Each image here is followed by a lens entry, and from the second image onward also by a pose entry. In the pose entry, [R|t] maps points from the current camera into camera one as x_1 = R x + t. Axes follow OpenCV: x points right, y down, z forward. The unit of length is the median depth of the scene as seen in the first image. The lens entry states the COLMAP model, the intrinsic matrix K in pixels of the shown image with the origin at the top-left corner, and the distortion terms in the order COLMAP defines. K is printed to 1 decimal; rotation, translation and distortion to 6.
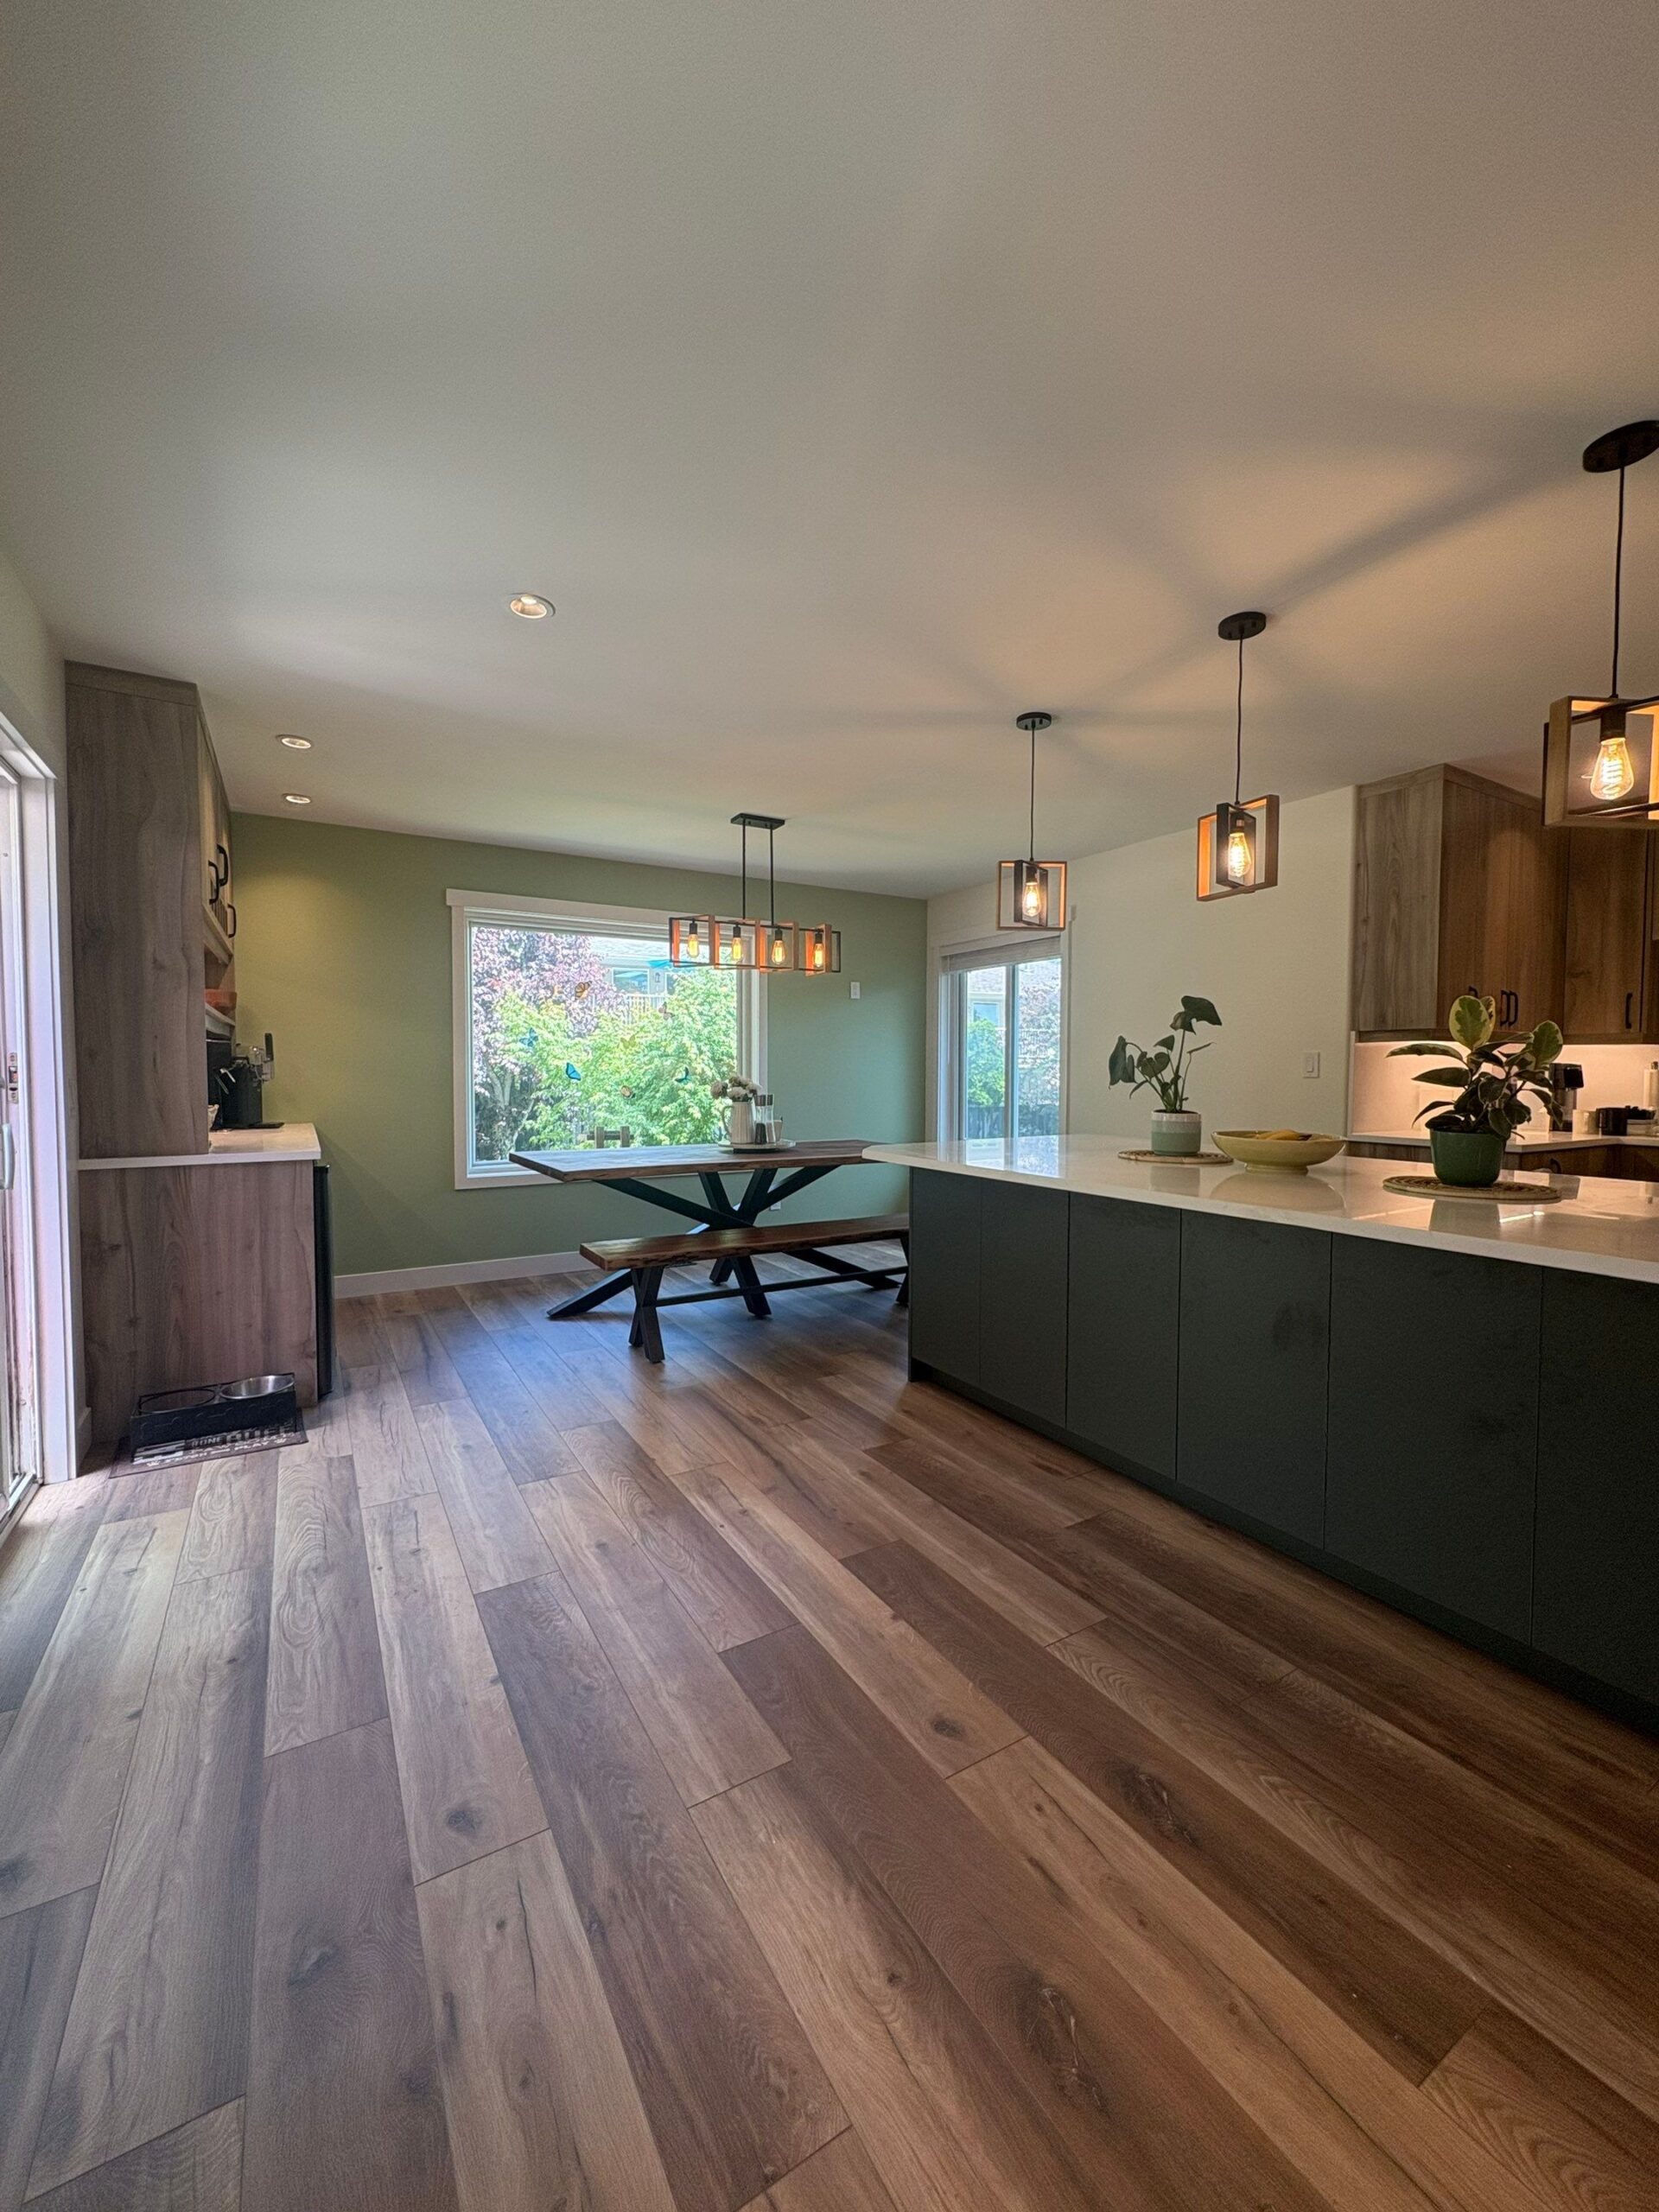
lens RADIAL K [[877.9, 0, 827.2], [0, 877.9, 1101.8], [0, 0, 1]] dist [-0.000279, 0.000131]
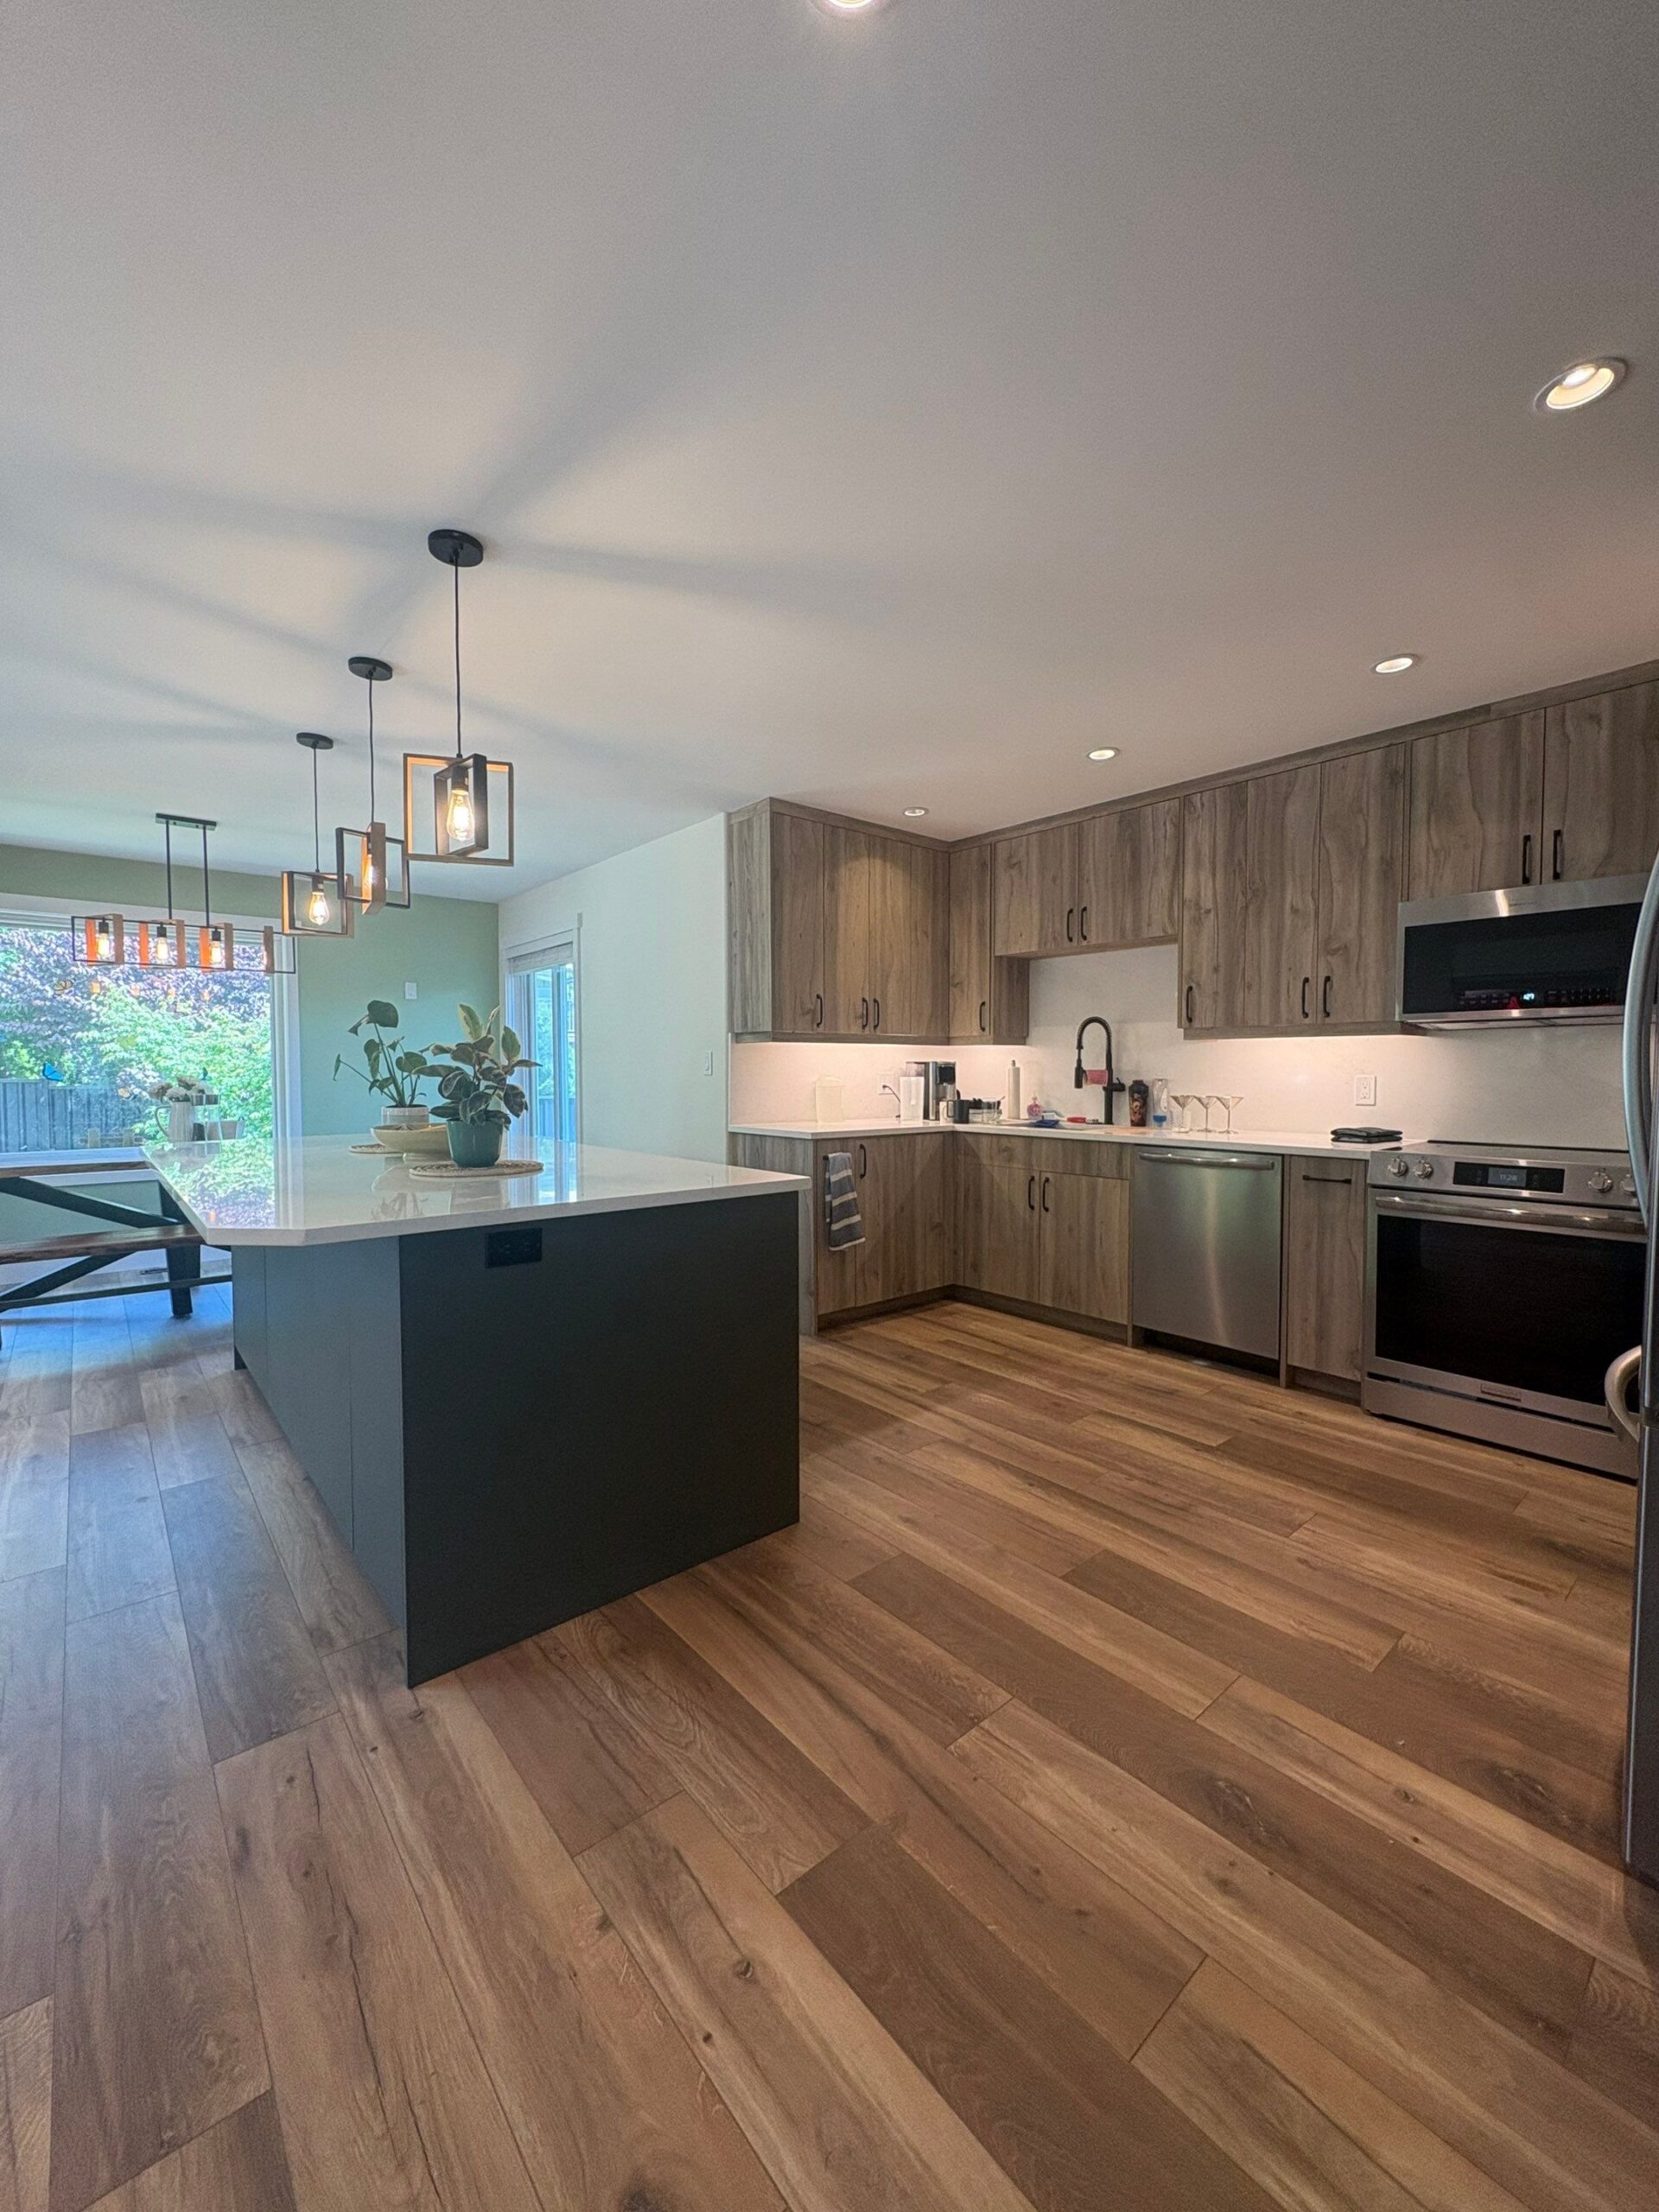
lens RADIAL K [[877.9, 0, 829.4], [0, 877.9, 1102.8], [0, 0, 1]] dist [-0.000279, 0.000131]
pose [[0.986197, -0.009588, 0.165299, 0.911875], [0.009381, 0.999954, 0.002036, 0.012083], [-0.165311, -0.000457, 0.986241, -0.205014]]
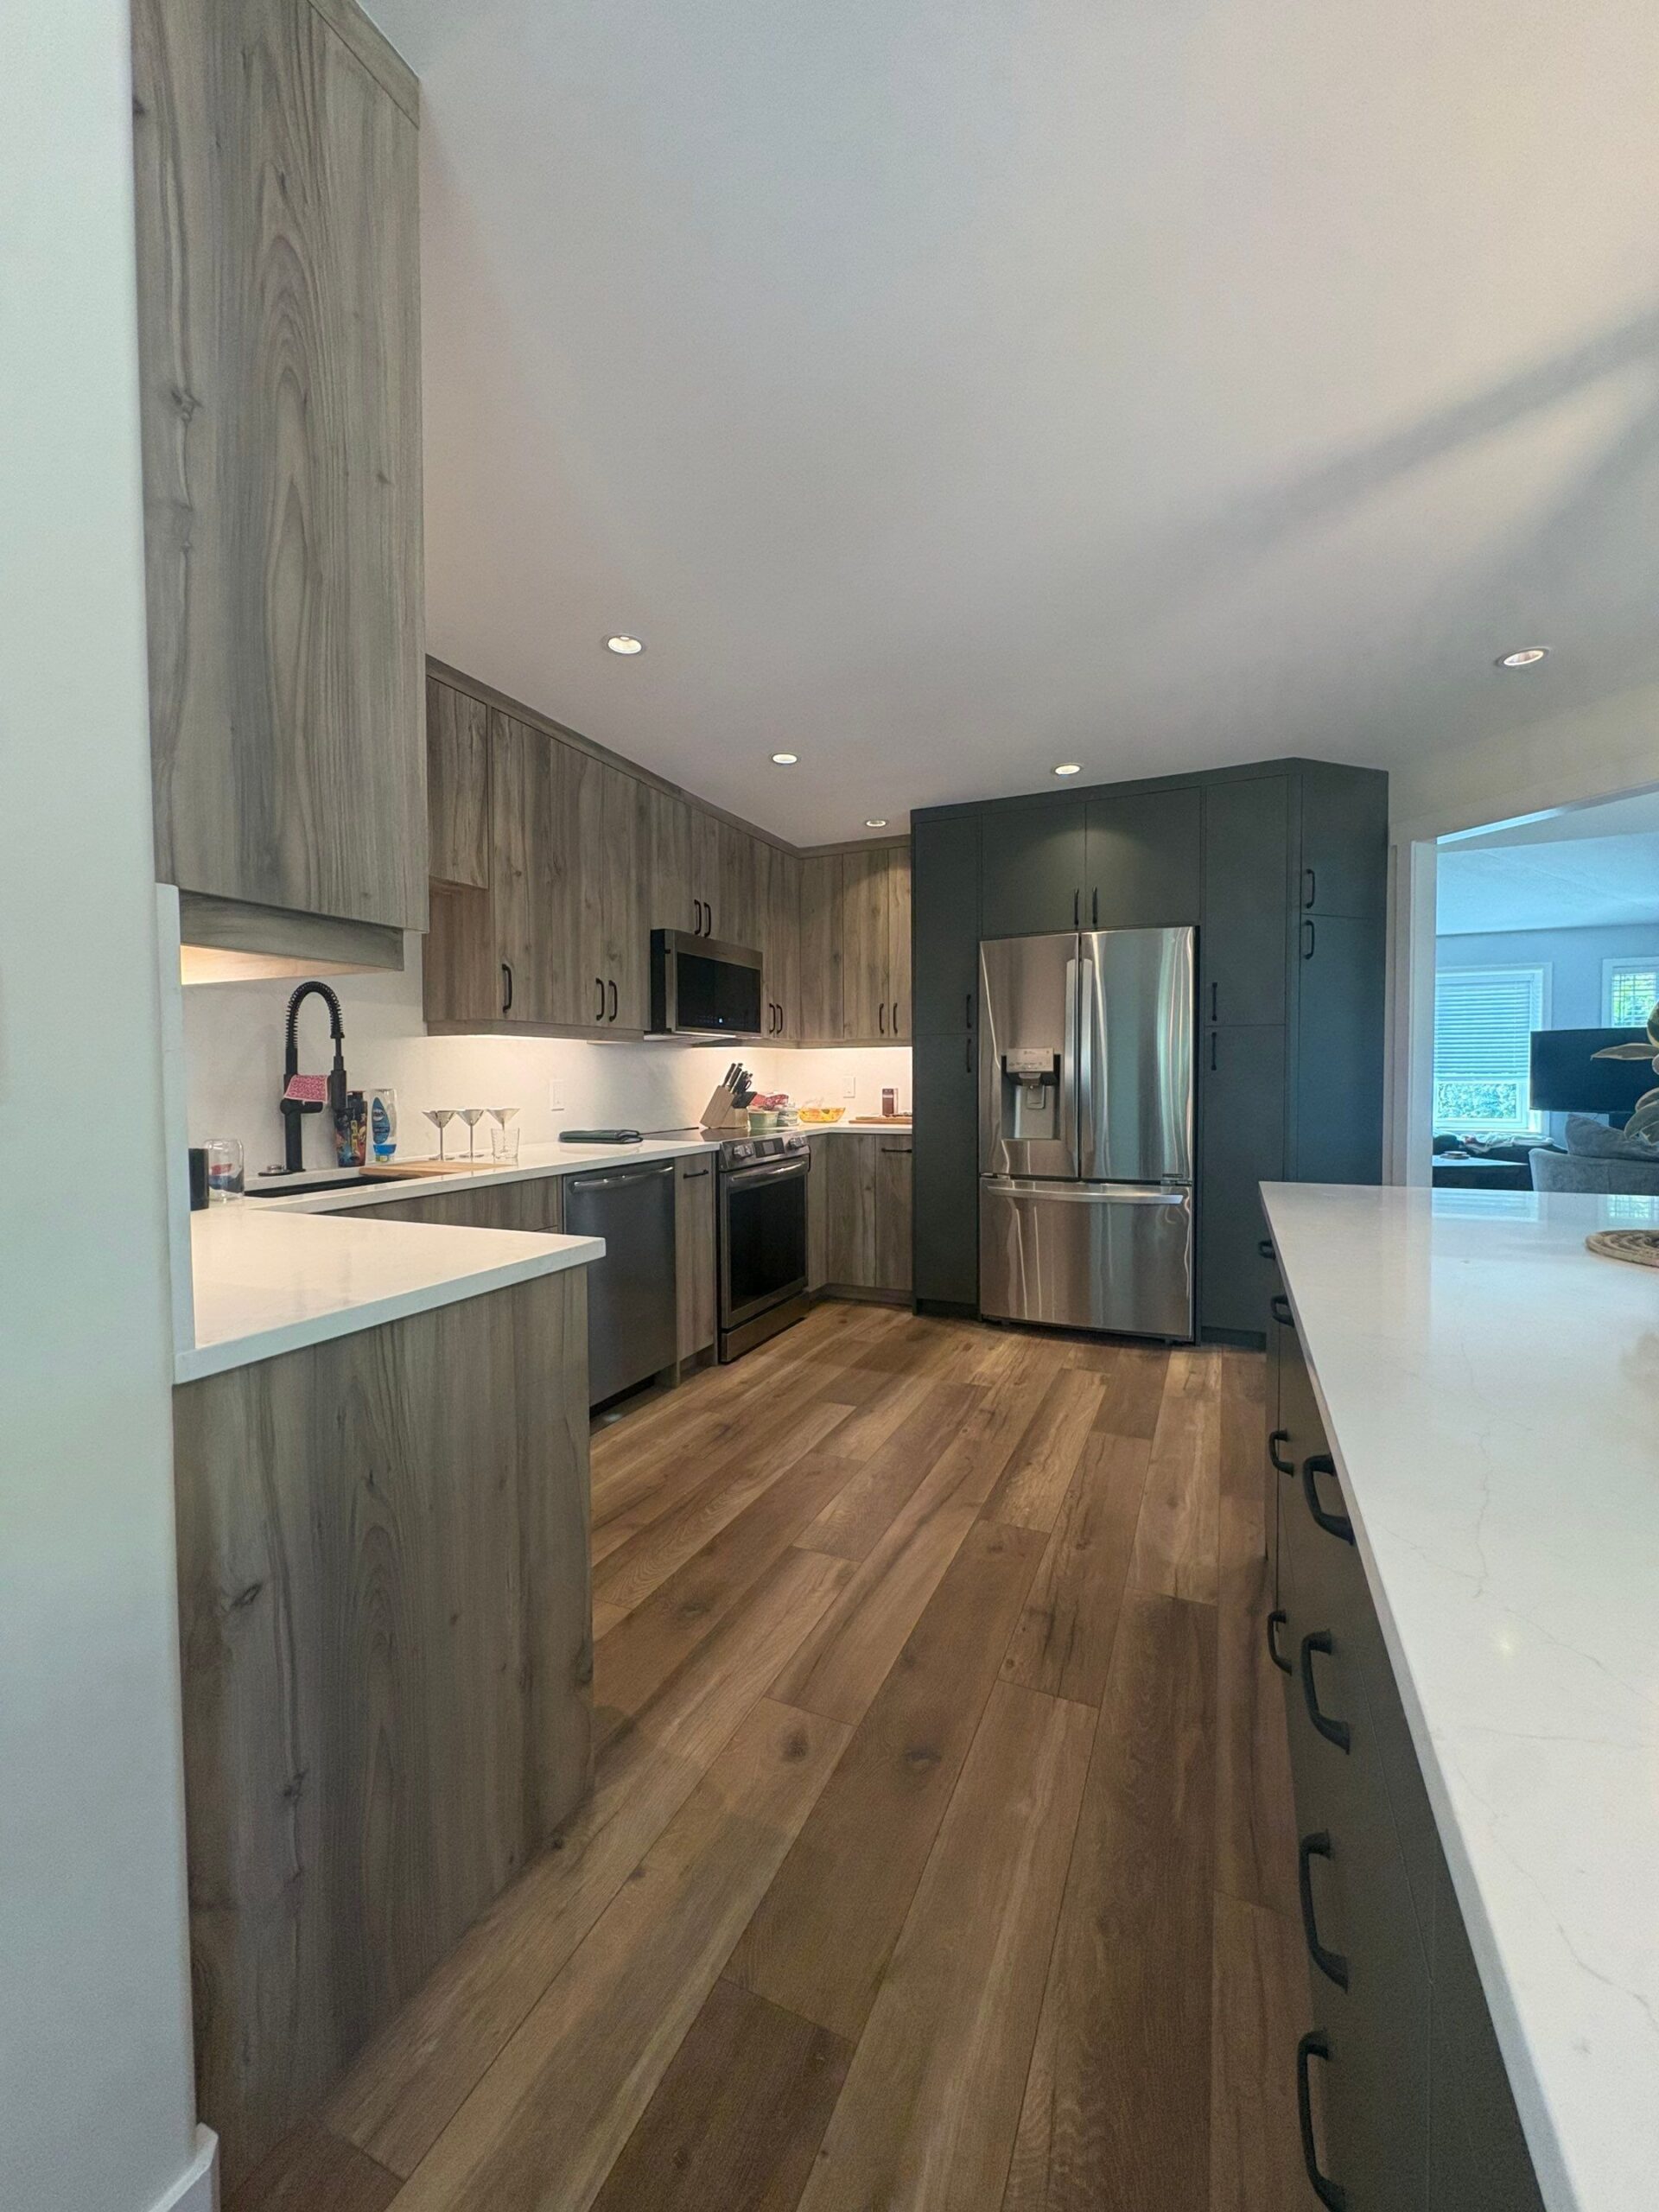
lens RADIAL K [[877.9, 0, 828.6], [0, 877.9, 1103.3], [0, 0, 1]] dist [-0.000279, 0.000131]
pose [[-0.568778, -0.026283, 0.822071, 0.549085], [0.036739, 0.997680, 0.057317, -0.055063], [-0.821670, 0.062803, -0.566493, 1.677609]]
